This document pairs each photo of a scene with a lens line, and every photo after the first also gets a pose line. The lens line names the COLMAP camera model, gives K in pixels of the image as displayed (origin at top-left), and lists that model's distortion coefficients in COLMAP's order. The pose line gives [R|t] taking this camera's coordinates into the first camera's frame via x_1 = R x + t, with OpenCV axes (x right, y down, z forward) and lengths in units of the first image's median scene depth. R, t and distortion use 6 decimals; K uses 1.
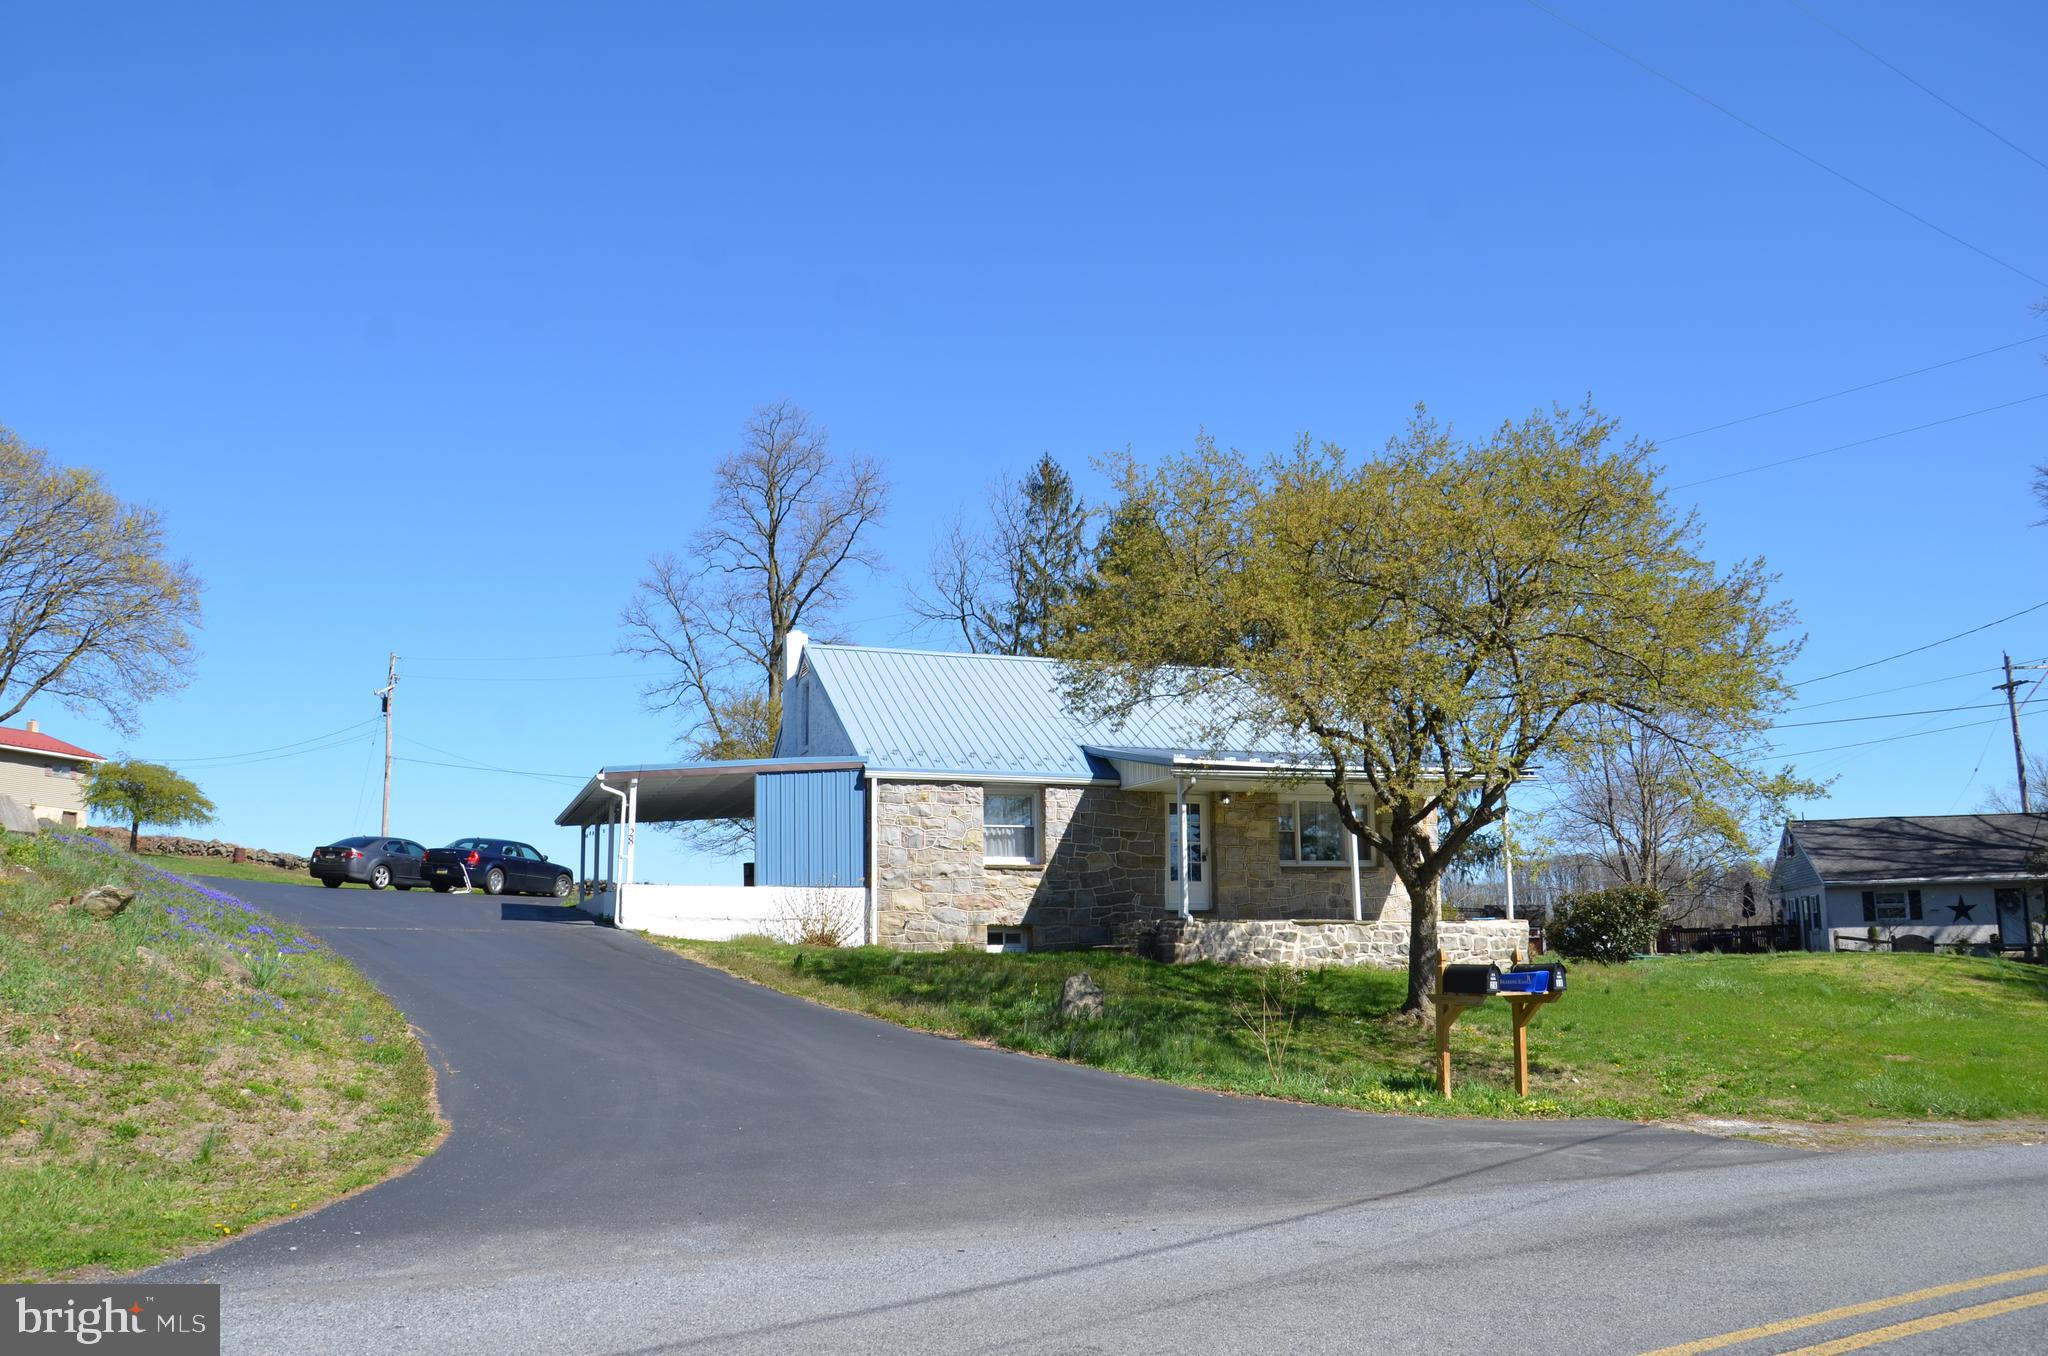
lens RADIAL K [[1563.9, 0, 1024.0], [0, 1563.9, 678.0], [0, 0, 1]] dist [-0.064114, 0.003050]
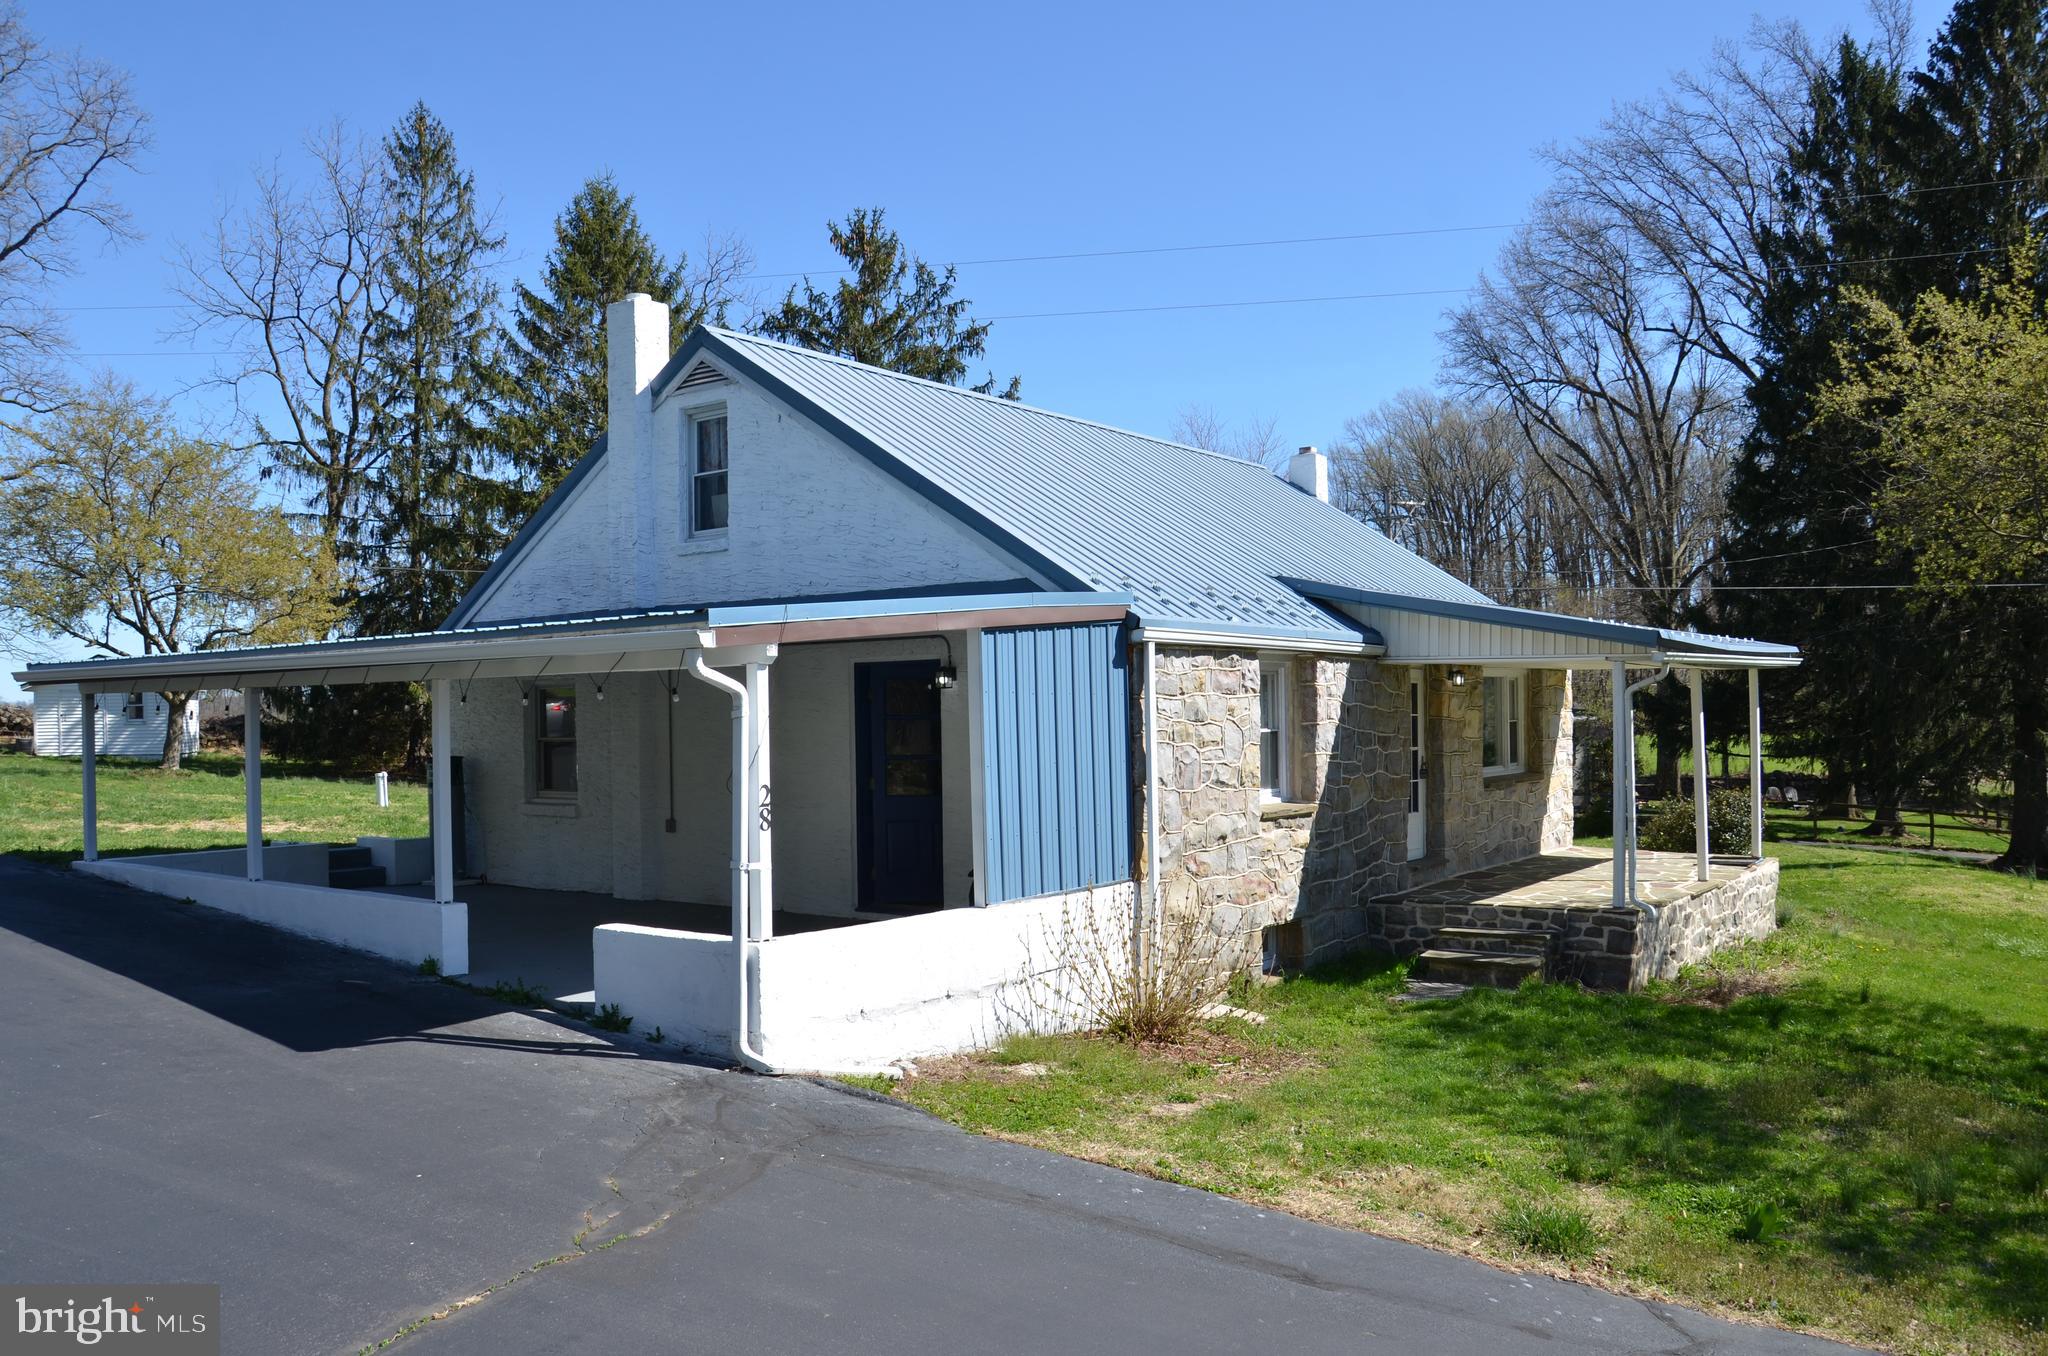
lens RADIAL K [[1563.9, 0, 1024.0], [0, 1563.9, 678.0], [0, 0, 1]] dist [-0.064114, 0.003050]
pose [[0.831398, 0.011057, 0.555567, -0.371619], [-0.089704, 0.989359, 0.114551, 0.025070], [-0.548388, -0.145074, 0.823543, 0.631329]]
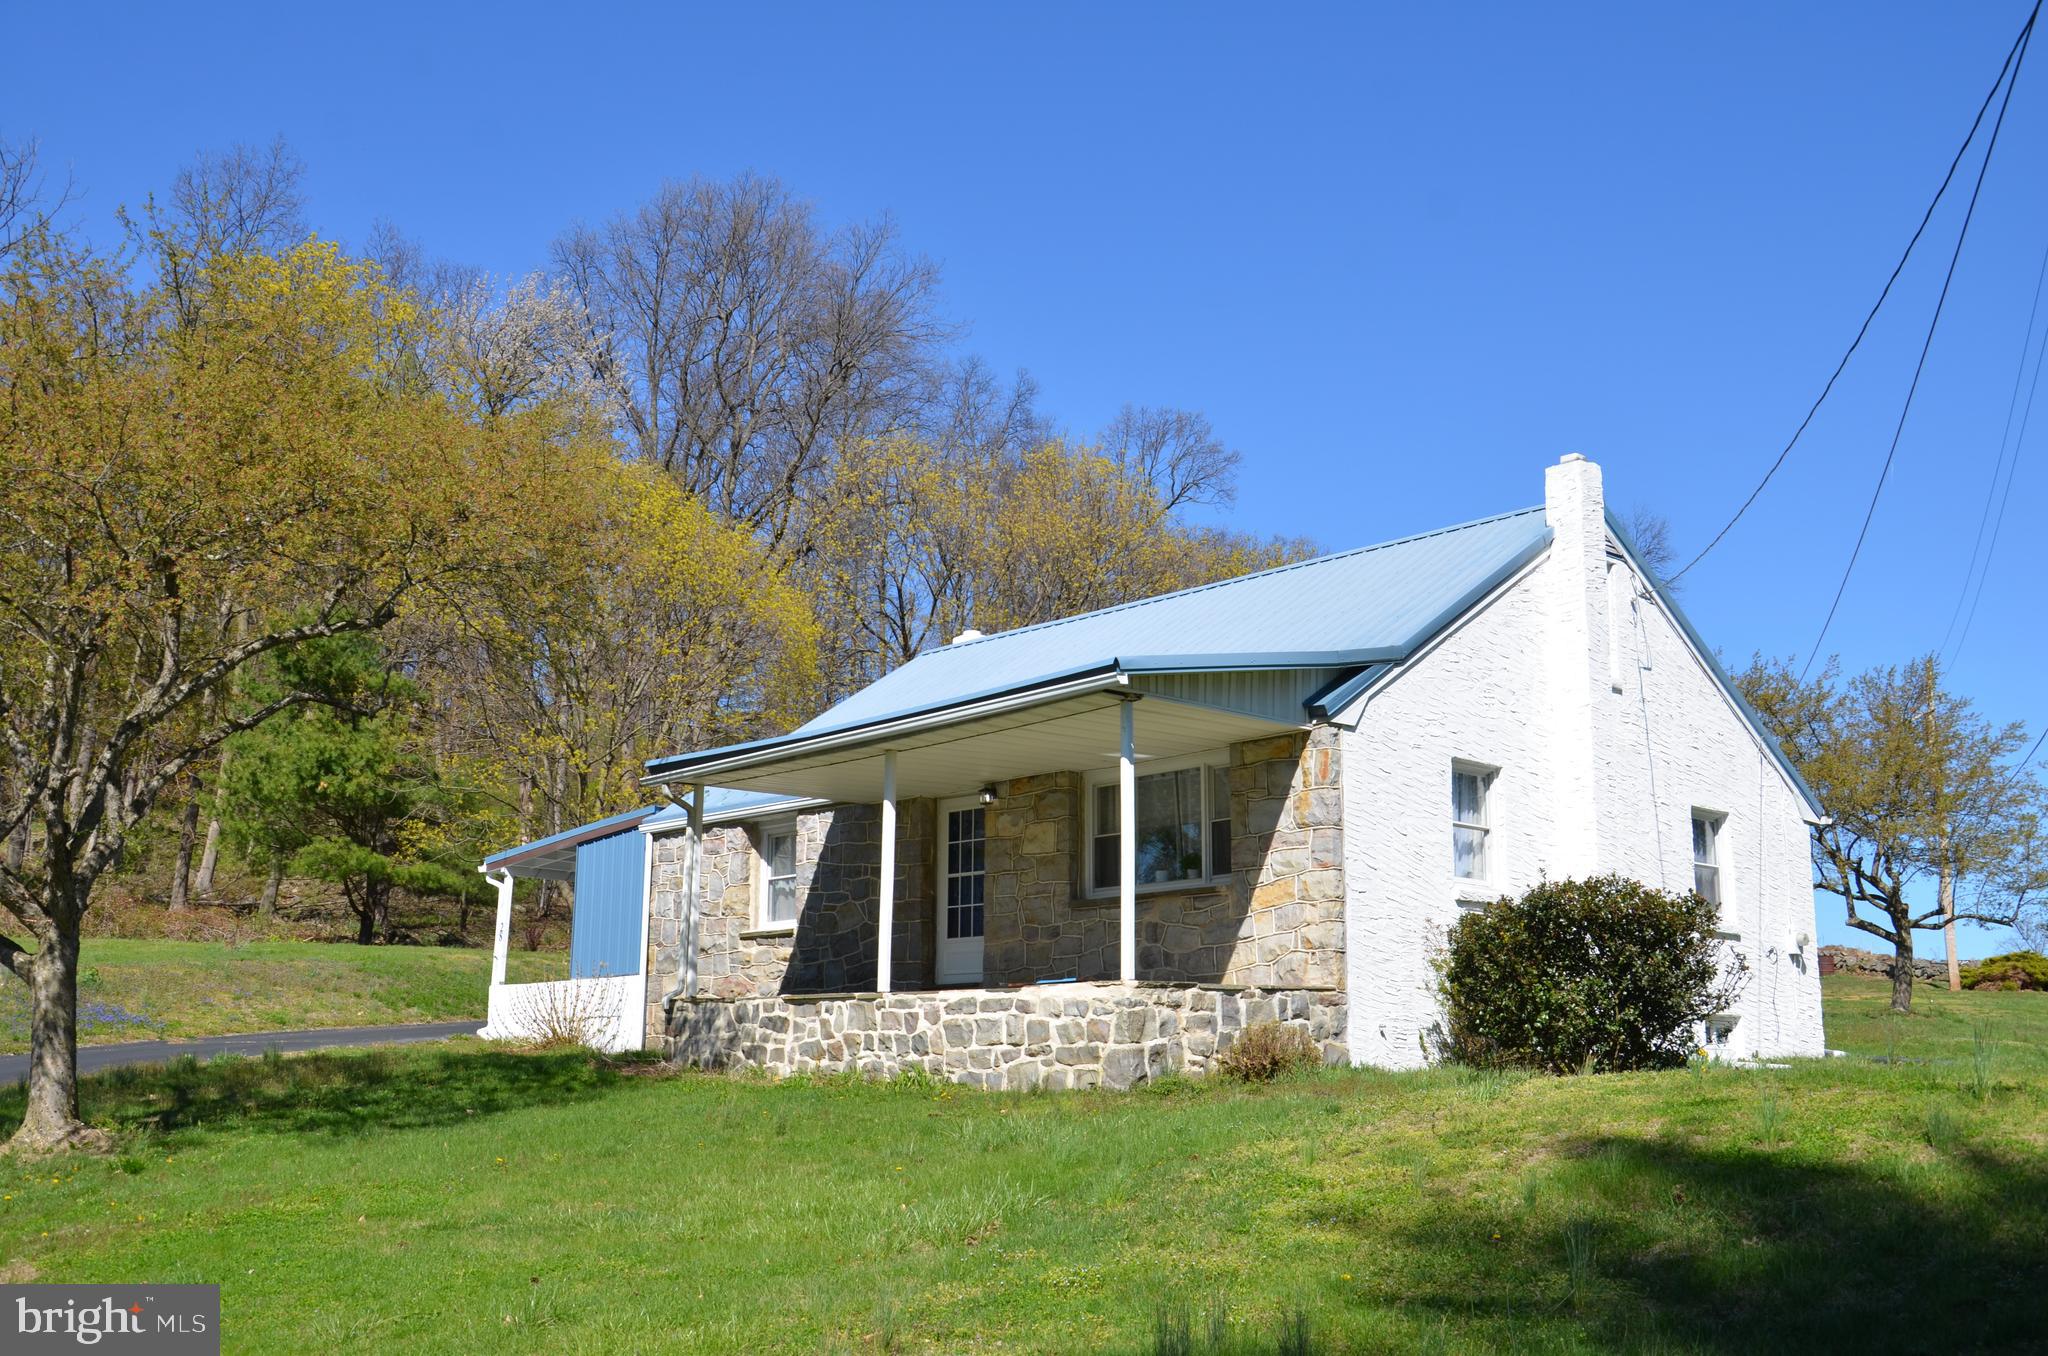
lens RADIAL K [[2066.0, 0, 1024.0], [0, 2066.0, 678.0], [0, 0, 1]] dist [0.064081, -0.003352]
pose [[0.382771, -0.173858, -0.907337, 0.917241], [0.151791, 0.980621, -0.123866, 0.142440], [0.911288, -0.090313, 0.401743, 0.745201]]
